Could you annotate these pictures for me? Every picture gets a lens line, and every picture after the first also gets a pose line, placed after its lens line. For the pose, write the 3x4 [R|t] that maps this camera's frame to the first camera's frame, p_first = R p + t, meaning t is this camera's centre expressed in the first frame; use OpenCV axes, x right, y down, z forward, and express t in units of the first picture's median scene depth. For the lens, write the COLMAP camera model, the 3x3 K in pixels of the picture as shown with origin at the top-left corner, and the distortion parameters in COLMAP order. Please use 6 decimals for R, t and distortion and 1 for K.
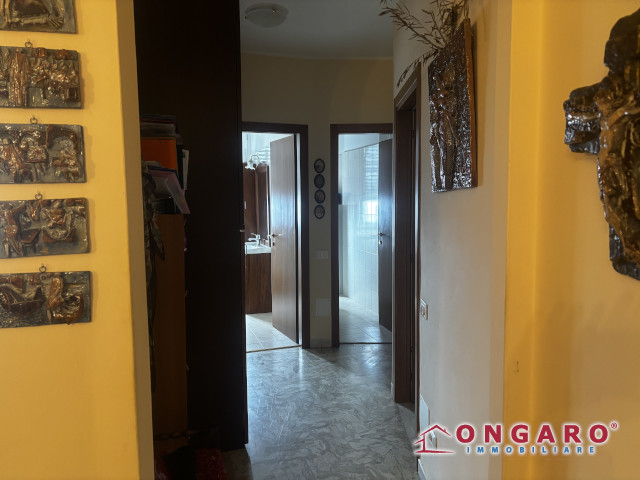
lens RADIAL K [[480.3, 0, 320.5], [0, 480.3, 239.1], [0, 0, 1]] dist [0.033553, -0.046764]
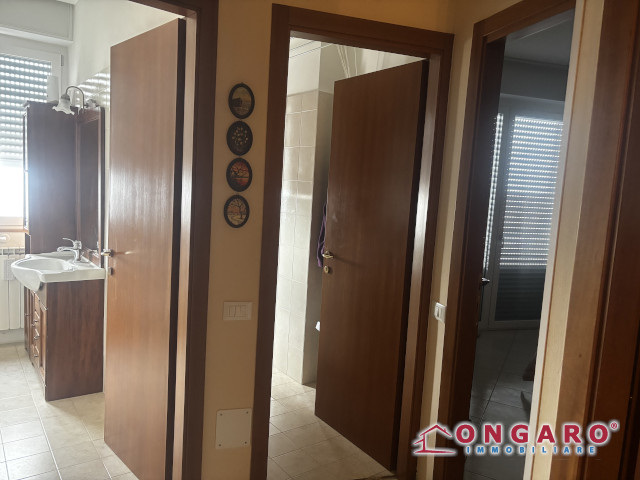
lens RADIAL K [[480.3, 0, 321.4], [0, 480.3, 237.4], [0, 0, 1]] dist [0.033553, -0.046764]
pose [[0.946226, 0.029983, 0.322114, -0.066888], [-0.033815, 0.999408, 0.006307, -0.039077], [-0.321734, -0.016860, 0.946680, 0.576345]]
